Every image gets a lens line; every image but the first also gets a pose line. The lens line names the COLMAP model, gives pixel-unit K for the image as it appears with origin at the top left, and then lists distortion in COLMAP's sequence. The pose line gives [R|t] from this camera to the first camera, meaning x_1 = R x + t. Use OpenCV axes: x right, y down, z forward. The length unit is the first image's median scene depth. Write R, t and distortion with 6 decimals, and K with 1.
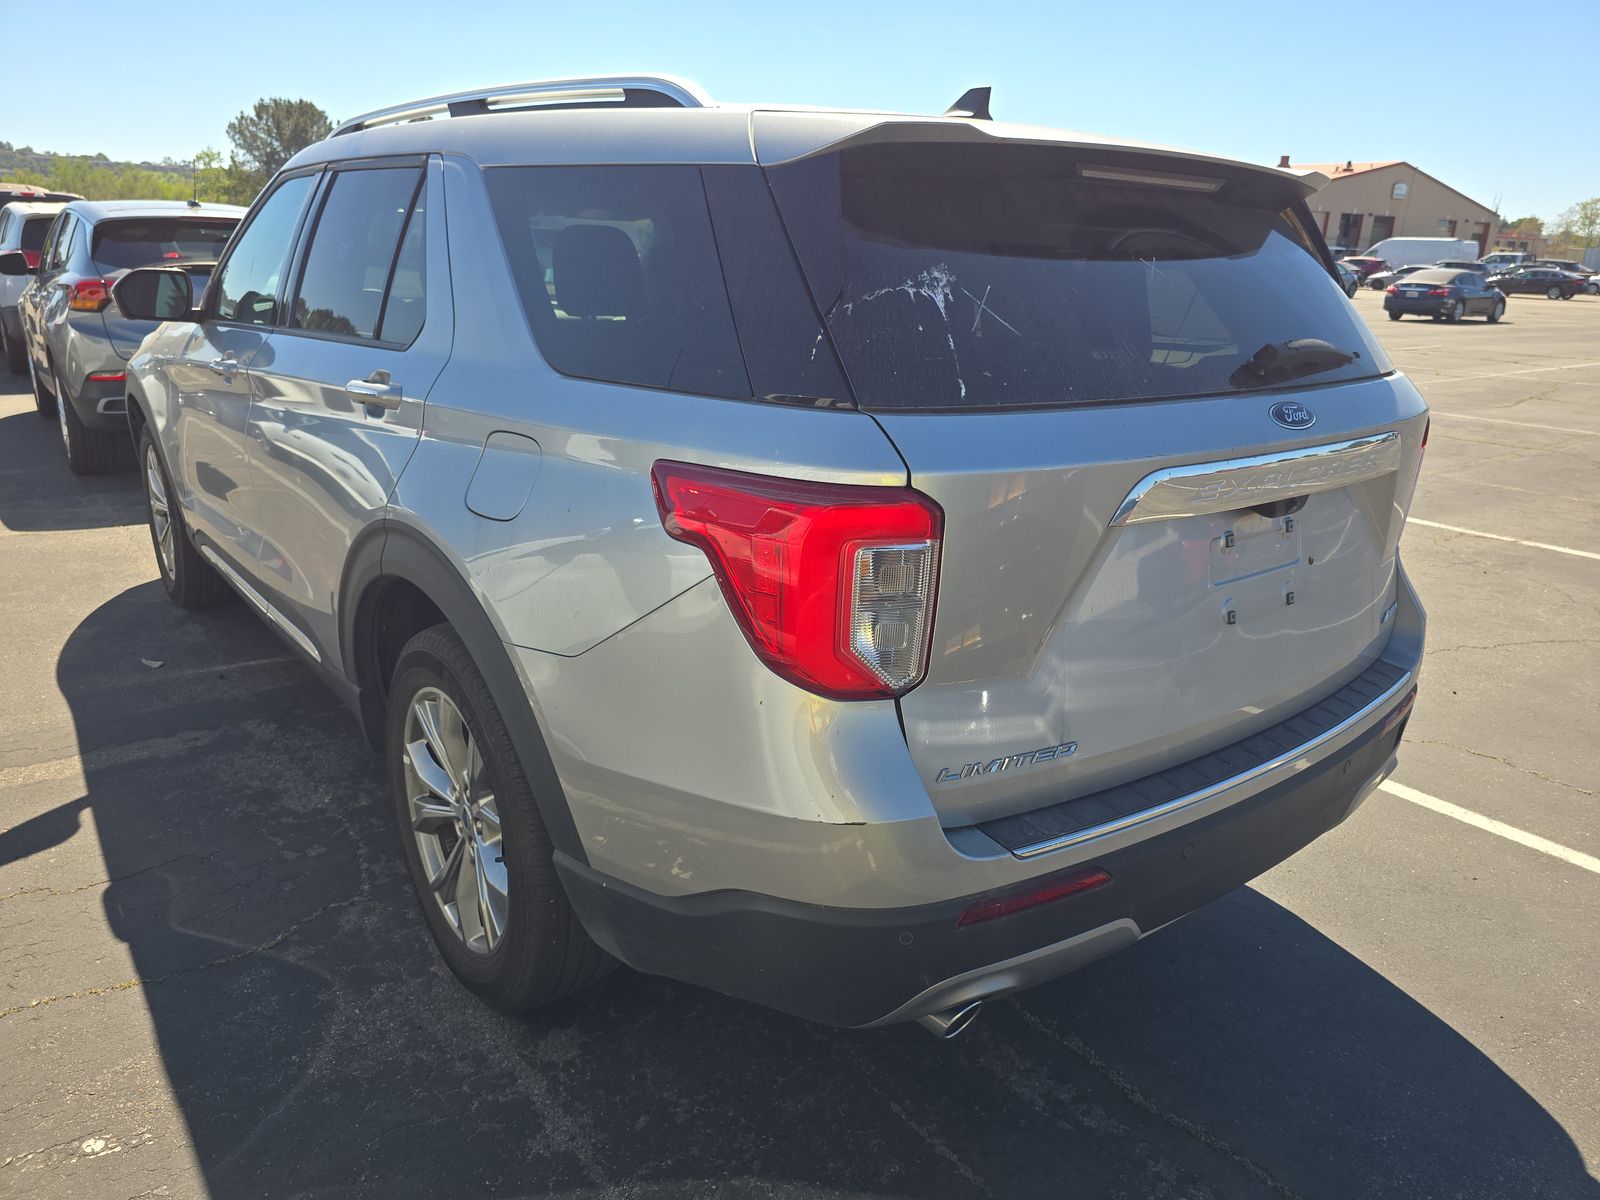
lens RADIAL K [[1068.4, 0, 800.0], [0, 1068.4, 600.0], [0, 0, 1]] dist [0.051857, -0.053848]
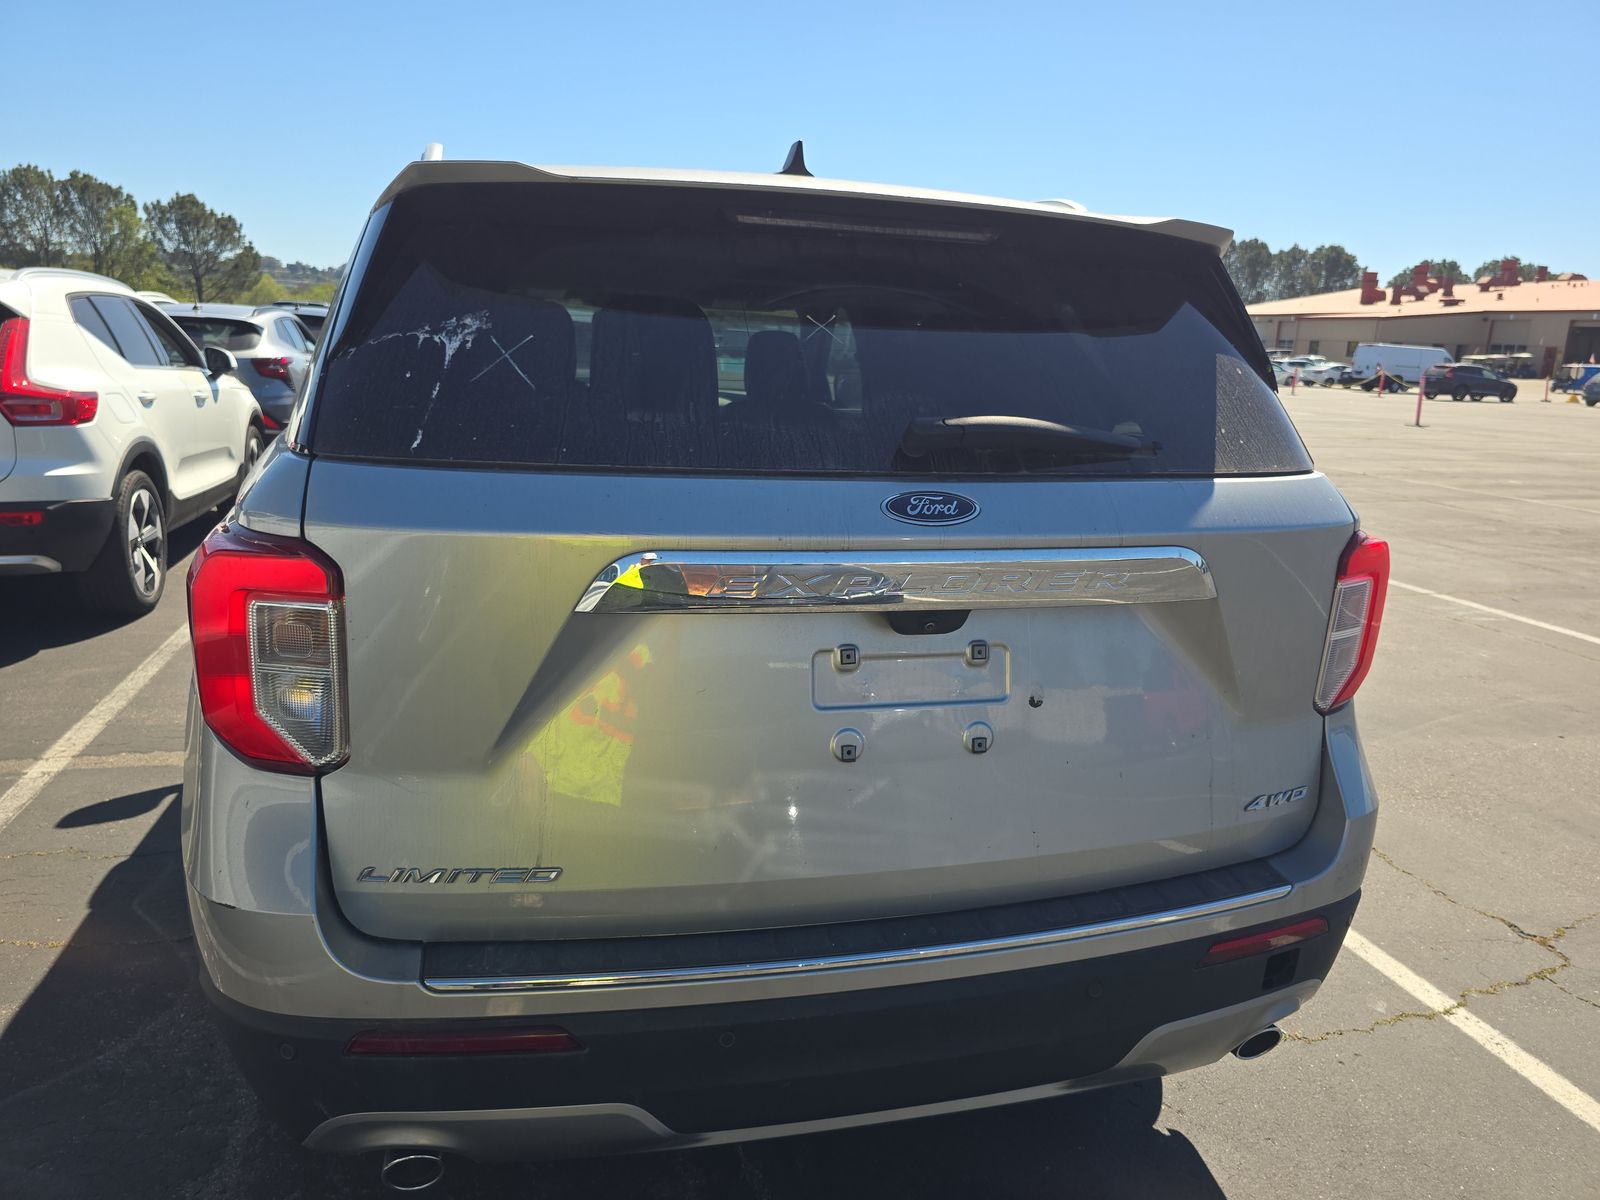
lens RADIAL K [[1068.4, 0, 800.0], [0, 1068.4, 600.0], [0, 0, 1]] dist [0.051857, -0.053848]
pose [[0.925498, 0.097472, -0.365995, 0.687473], [-0.131621, 0.988862, -0.069480, -0.039019], [0.355146, 0.112477, 0.928019, 0.256364]]
